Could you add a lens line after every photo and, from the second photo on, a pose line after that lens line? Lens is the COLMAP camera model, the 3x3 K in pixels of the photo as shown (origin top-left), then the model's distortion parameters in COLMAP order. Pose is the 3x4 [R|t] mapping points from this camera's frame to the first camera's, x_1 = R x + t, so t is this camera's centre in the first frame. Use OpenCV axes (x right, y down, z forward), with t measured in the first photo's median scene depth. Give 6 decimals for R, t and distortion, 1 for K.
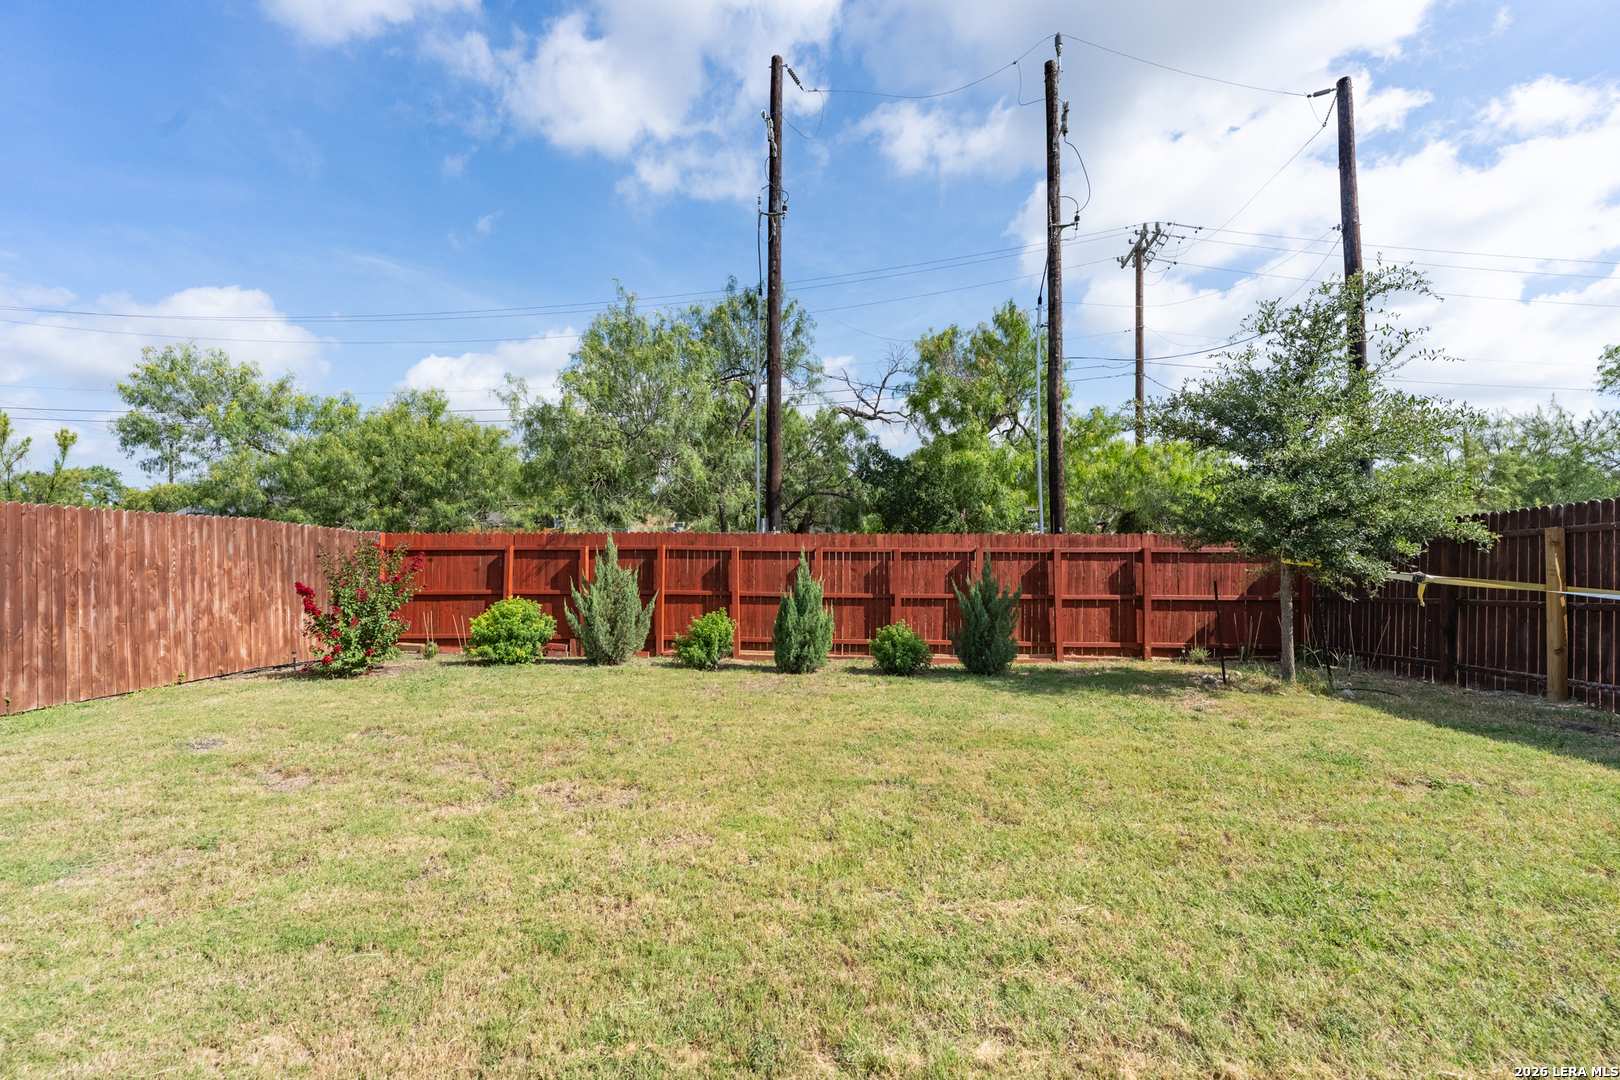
lens RADIAL K [[653.4, 0, 813.9], [0, 653.4, 540.2], [0, 0, 1]] dist [-0.001743, -0.000356]
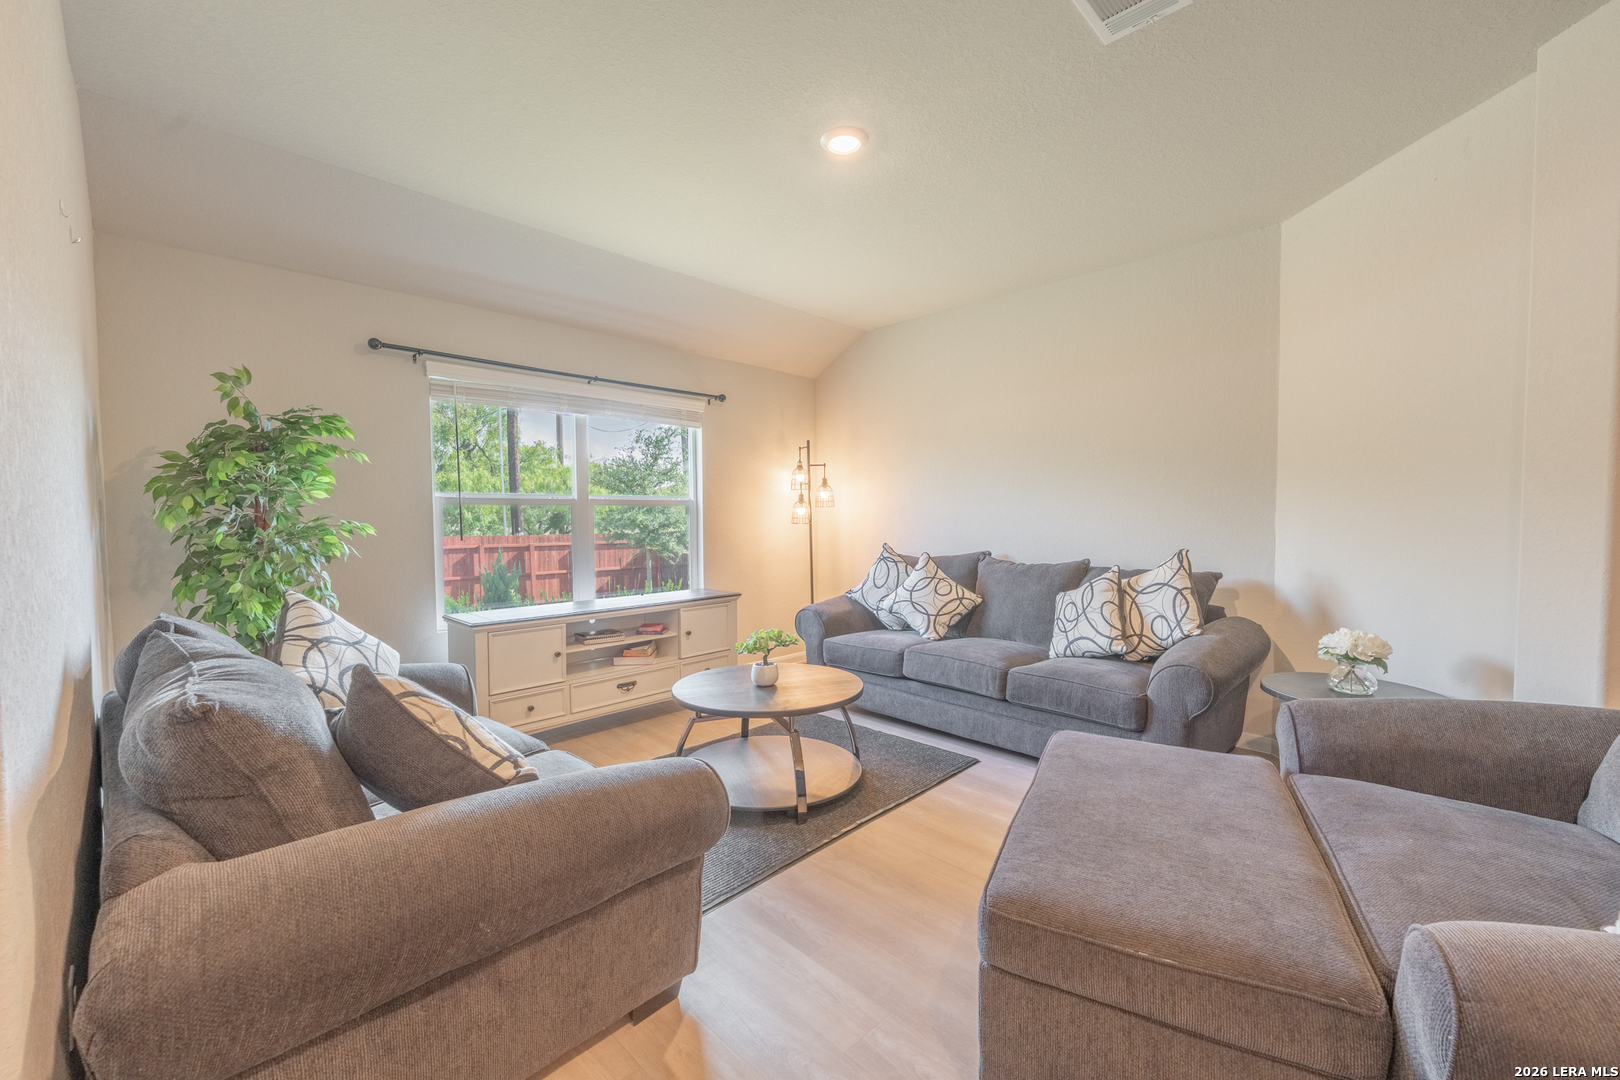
lens RADIAL K [[653.4, 0, 813.9], [0, 653.4, 540.2], [0, 0, 1]] dist [-0.001743, -0.000356]
pose [[0.656625, -0.024841, 0.753808, -0.545334], [0.013901, 0.999686, 0.020835, -0.028544], [-0.754089, -0.003202, 0.656765, -0.830371]]
